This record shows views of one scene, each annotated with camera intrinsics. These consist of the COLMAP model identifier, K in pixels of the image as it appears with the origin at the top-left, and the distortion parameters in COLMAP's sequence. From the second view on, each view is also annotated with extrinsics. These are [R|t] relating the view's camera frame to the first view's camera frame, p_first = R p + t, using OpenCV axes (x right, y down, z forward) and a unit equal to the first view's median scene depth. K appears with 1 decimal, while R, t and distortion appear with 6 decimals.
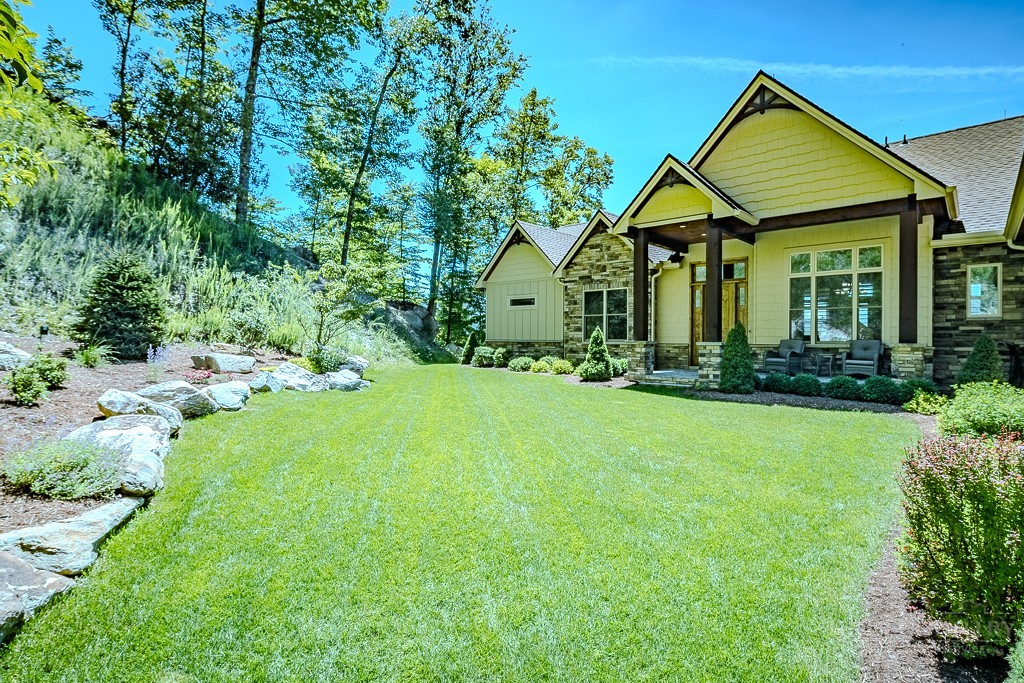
lens RADIAL K [[519.6, 0, 514.6], [0, 519.6, 342.9], [0, 0, 1]] dist [-0.015044, 0.004214]
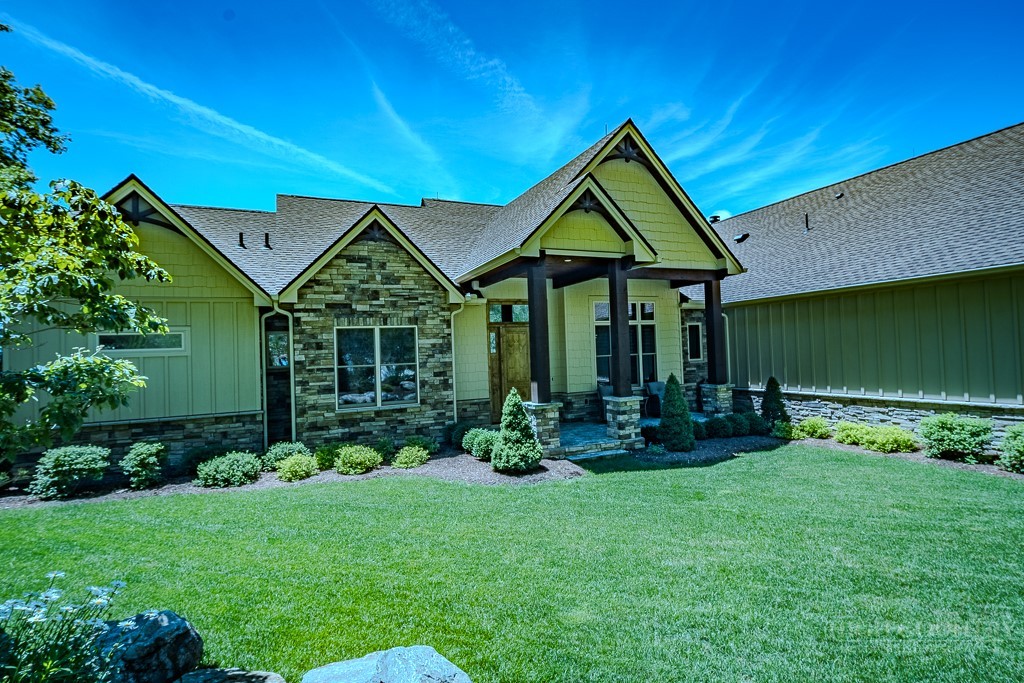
lens RADIAL K [[519.6, 0, 509.8], [0, 519.6, 339.6], [0, 0, 1]] dist [-0.015044, 0.004214]
pose [[0.382165, 0.002299, 0.924091, -0.364969], [0.048488, 0.998569, -0.022537, -0.062538], [-0.922821, 0.053420, 0.381507, 0.583248]]
